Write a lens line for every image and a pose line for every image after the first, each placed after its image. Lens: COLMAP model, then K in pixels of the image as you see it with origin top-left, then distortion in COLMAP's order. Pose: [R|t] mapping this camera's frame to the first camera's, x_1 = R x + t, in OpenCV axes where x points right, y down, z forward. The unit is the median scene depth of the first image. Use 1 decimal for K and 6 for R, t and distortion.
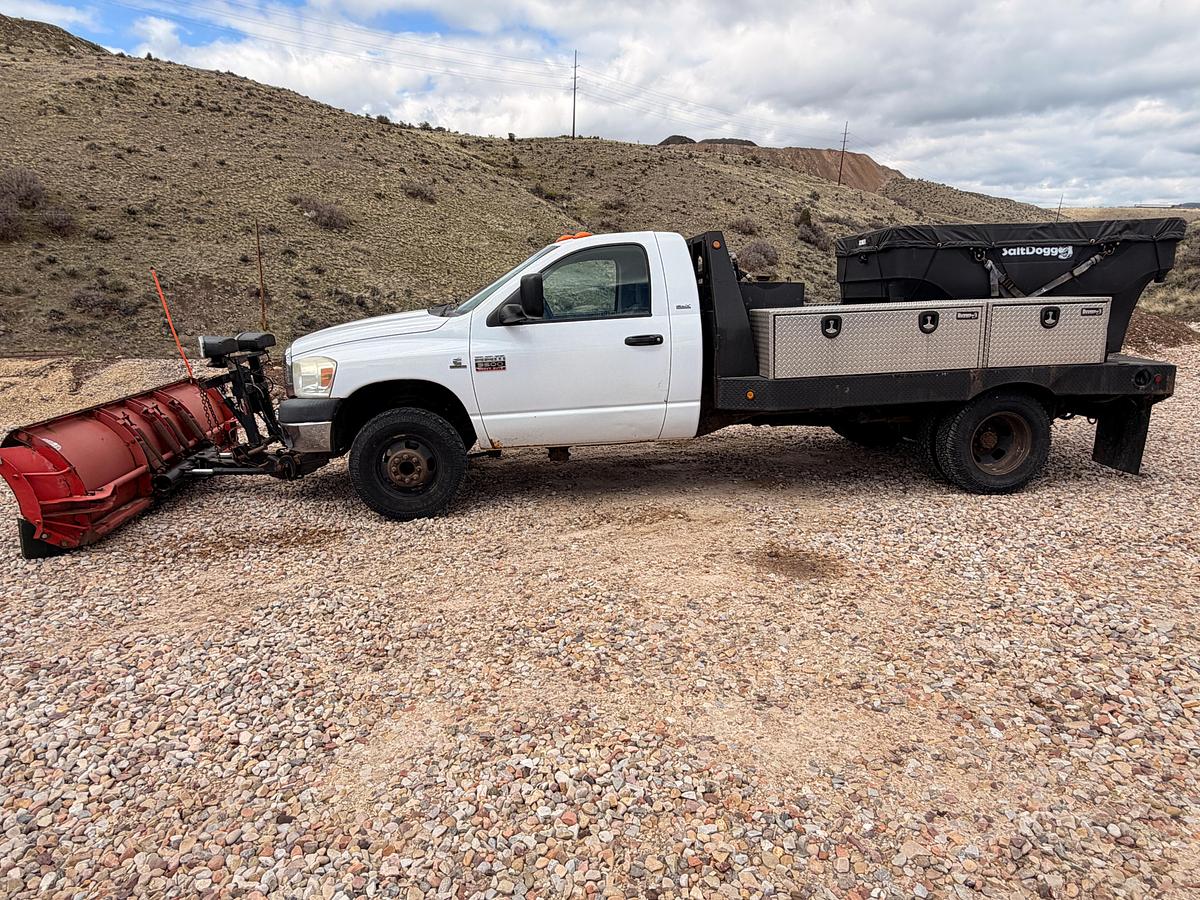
lens RADIAL K [[754.3, 0, 600.0], [0, 754.3, 450.0], [0, 0, 1]] dist [-0.004134, -0.001928]
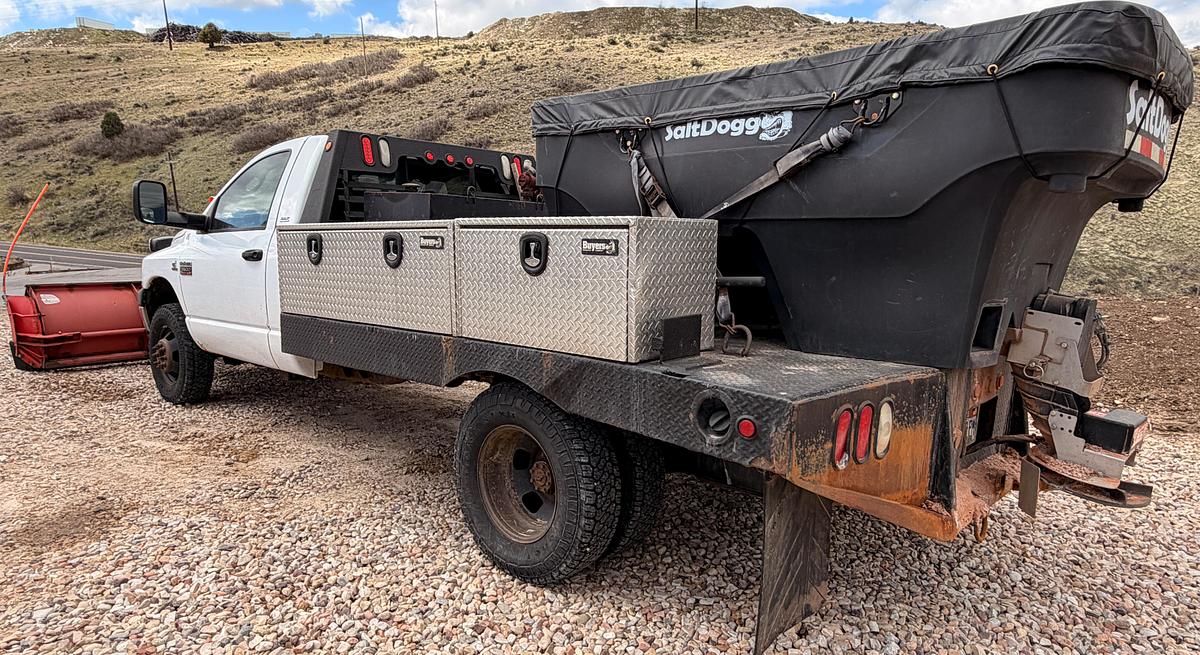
lens RADIAL K [[760.7, 0, 600.0], [0, 760.7, 327.5], [0, 0, 1]] dist [0.001915, 0.000848]
pose [[0.661270, 0.123191, -0.739963, 0.910443], [-0.183969, 0.982932, -0.000764, -0.122675], [0.727239, 0.136635, 0.672647, 0.630791]]
